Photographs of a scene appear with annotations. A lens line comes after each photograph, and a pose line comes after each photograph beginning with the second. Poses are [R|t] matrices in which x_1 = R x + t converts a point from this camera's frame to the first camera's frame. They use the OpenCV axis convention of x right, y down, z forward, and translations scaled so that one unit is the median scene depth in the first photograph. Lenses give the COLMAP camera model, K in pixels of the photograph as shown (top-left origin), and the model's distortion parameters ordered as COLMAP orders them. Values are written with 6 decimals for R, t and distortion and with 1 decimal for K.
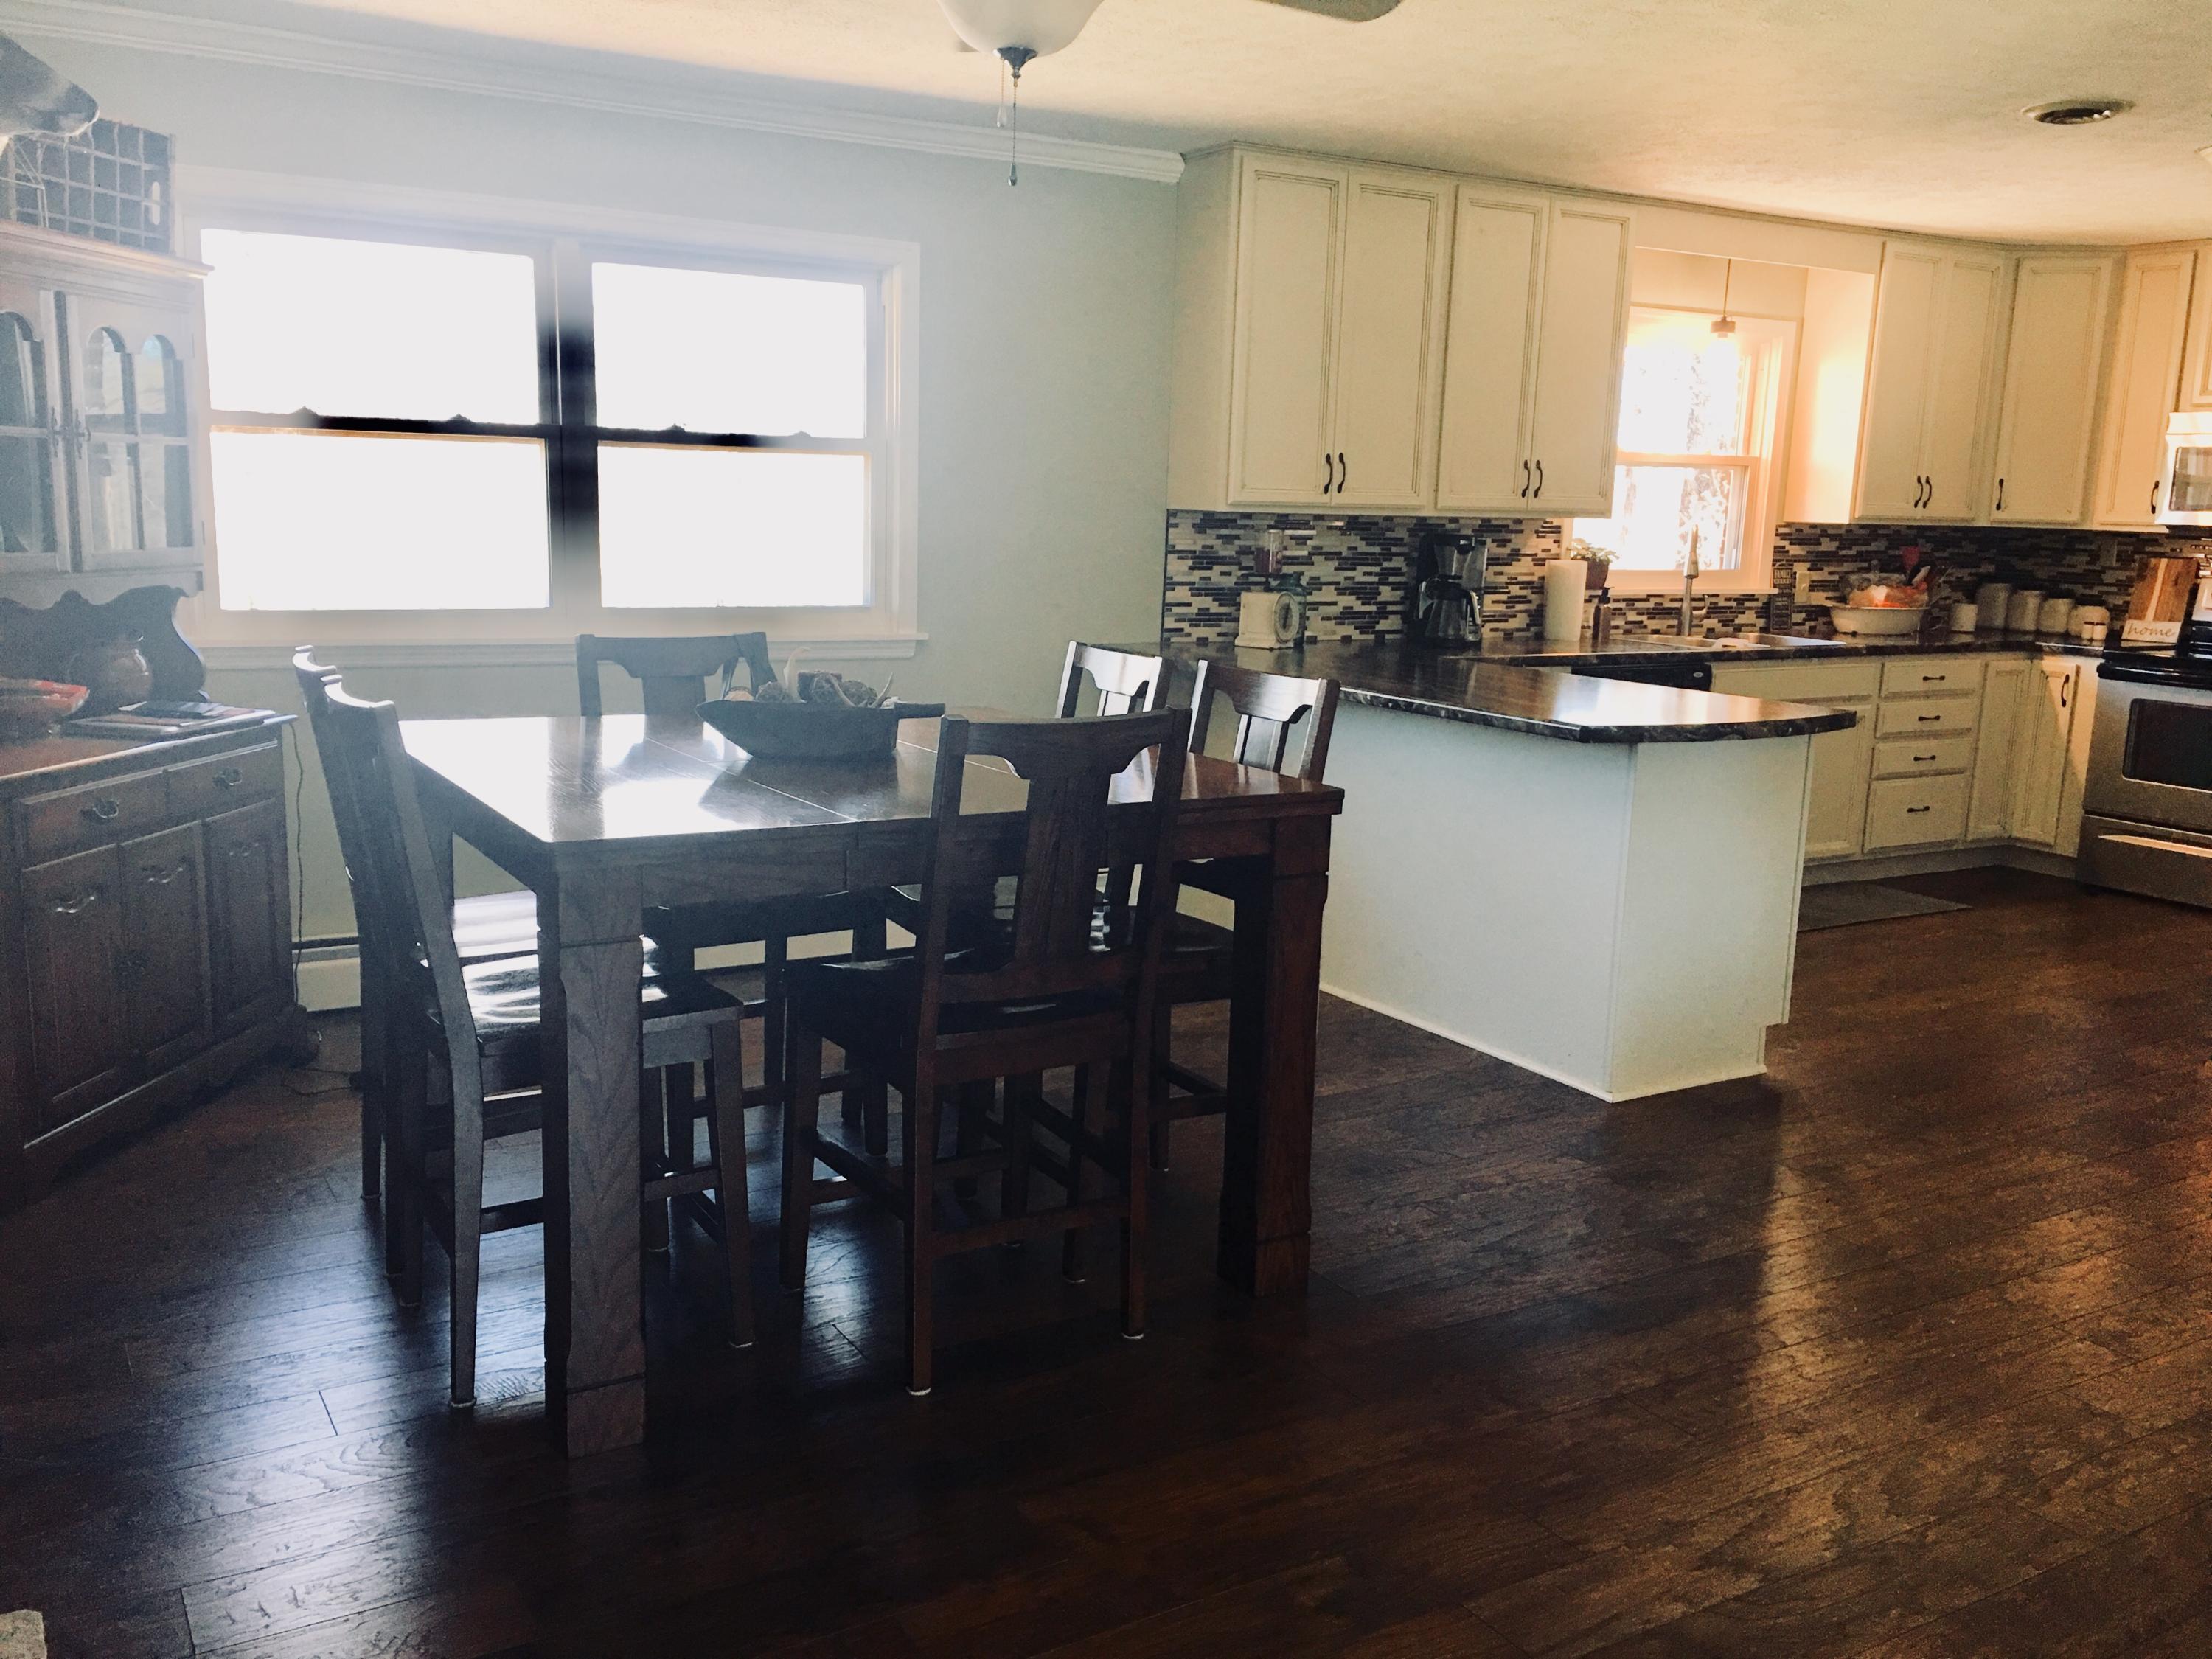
lens RADIAL K [[1863.8, 0, 1101.6], [0, 1863.8, 799.3], [0, 0, 1]] dist [0.105880, -0.146923]
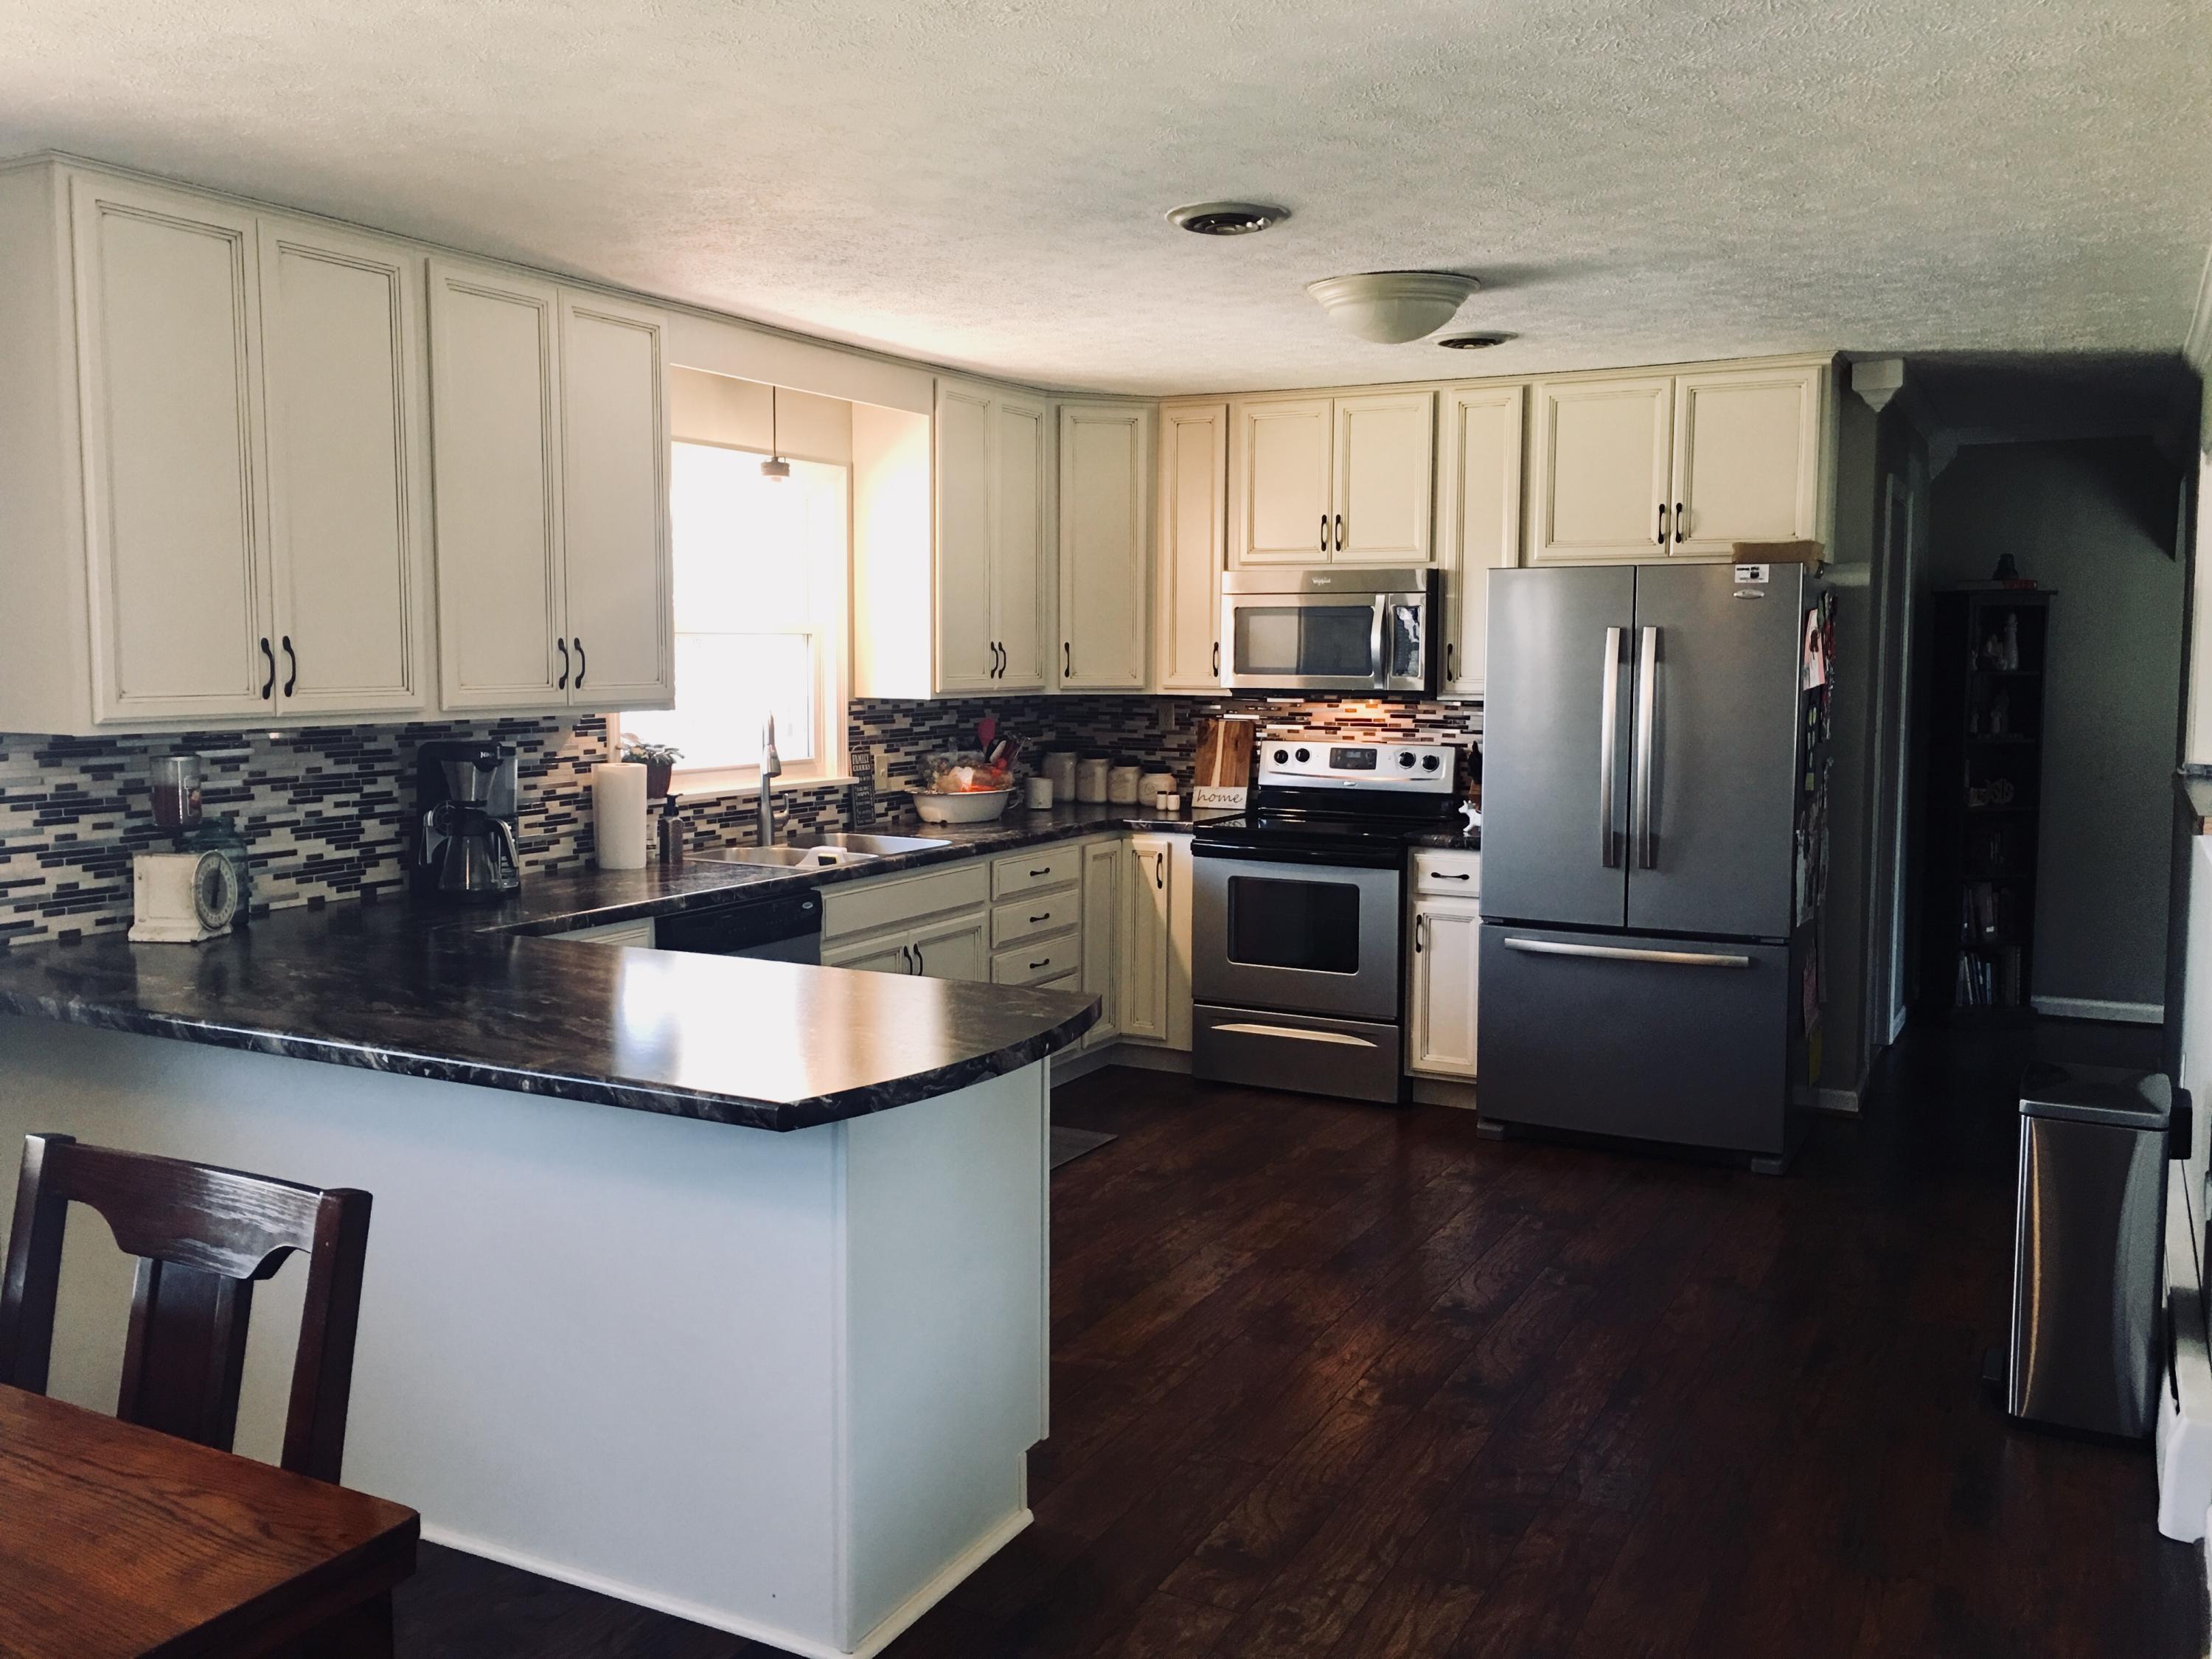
lens RADIAL K [[1863.8, 0, 1101.6], [0, 1863.8, 799.3], [0, 0, 1]] dist [0.105880, -0.146923]
pose [[0.855859, -0.070218, 0.512421, 0.024164], [0.106726, 0.993395, -0.042130, -0.058981], [-0.506078, 0.090746, 0.857700, 0.245469]]
